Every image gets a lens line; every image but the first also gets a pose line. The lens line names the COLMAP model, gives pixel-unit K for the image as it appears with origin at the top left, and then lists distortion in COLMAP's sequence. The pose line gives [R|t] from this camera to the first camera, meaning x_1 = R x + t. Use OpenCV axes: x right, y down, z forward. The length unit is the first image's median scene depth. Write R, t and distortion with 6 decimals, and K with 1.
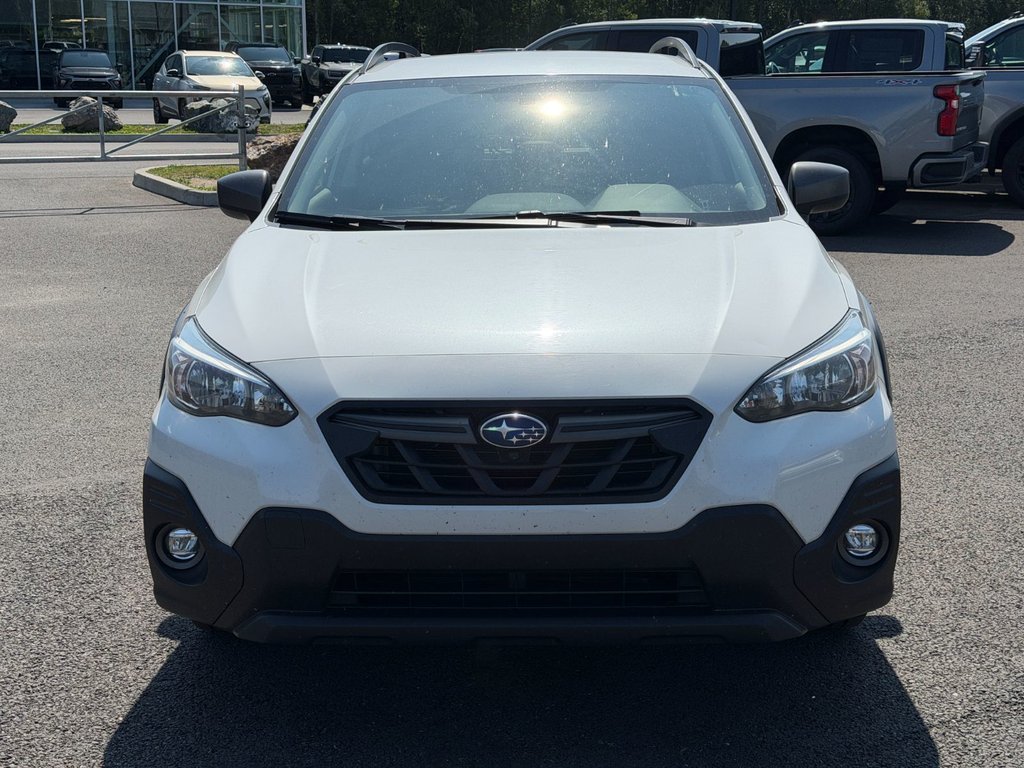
lens RADIAL K [[1437.2, 0, 512.0], [0, 1437.2, 384.0], [0, 0, 1]] dist [0.195603, -0.397770]
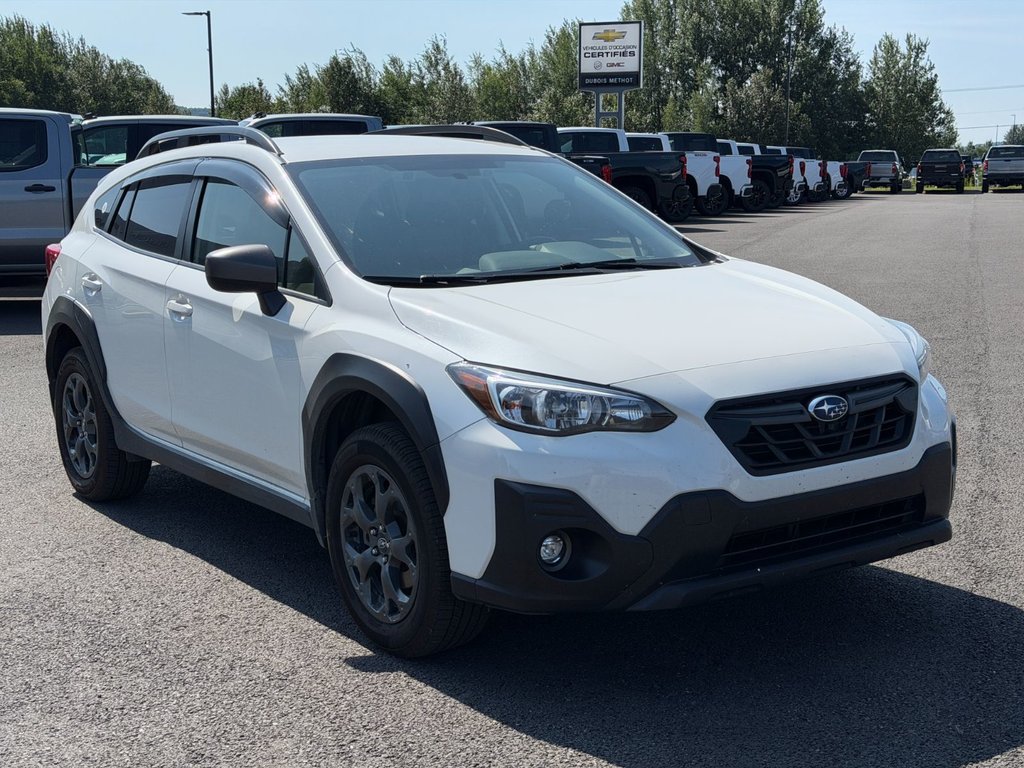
lens RADIAL K [[1437.2, 0, 512.0], [0, 1437.2, 384.0], [0, 0, 1]] dist [0.195603, -0.397770]
pose [[0.804400, -0.098096, 0.585933, -1.005954], [0.135445, 0.990581, -0.020105, -0.002018], [-0.578442, 0.095534, 0.810110, 0.082718]]
